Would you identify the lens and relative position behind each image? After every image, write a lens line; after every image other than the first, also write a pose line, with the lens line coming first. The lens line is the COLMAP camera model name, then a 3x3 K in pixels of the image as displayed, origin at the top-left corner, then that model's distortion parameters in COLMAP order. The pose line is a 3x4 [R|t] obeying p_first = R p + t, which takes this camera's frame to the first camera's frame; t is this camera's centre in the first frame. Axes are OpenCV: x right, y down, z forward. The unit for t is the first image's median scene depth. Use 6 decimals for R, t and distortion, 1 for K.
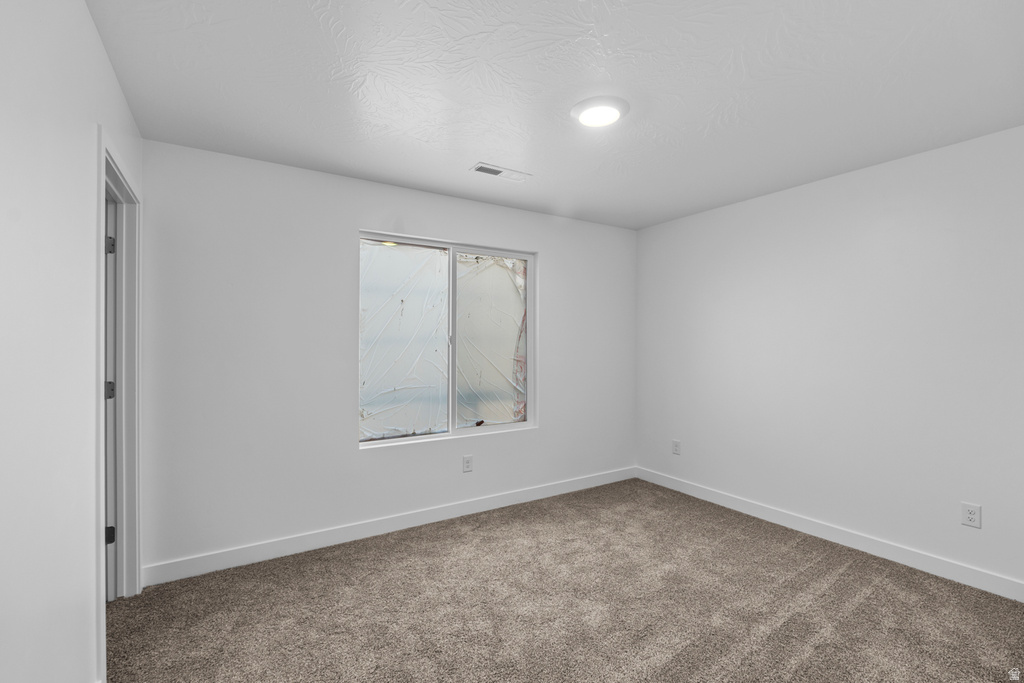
lens RADIAL K [[450.1, 0, 508.1], [0, 450.1, 342.8], [0, 0, 1]] dist [-0.009627, 0.002114]
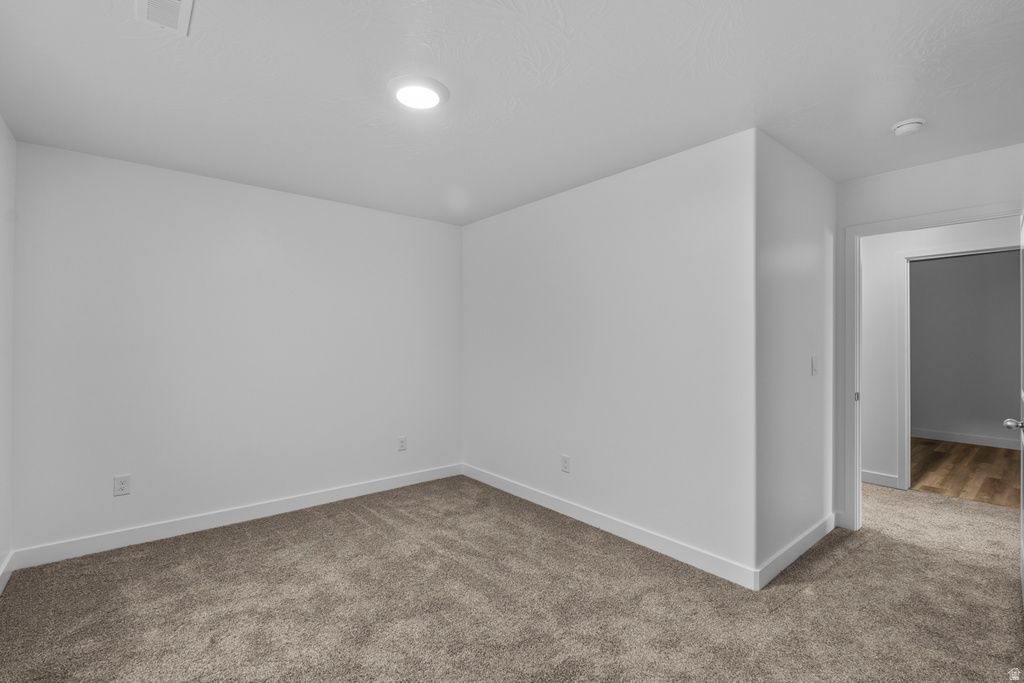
lens RADIAL K [[450.1, 0, 507.6], [0, 450.1, 341.0], [0, 0, 1]] dist [-0.009627, 0.002114]
pose [[-0.115359, -0.003644, 0.993317, -0.593081], [-0.005834, 0.999979, 0.002991, -0.006853], [-0.993307, -0.005450, -0.115378, 0.699891]]
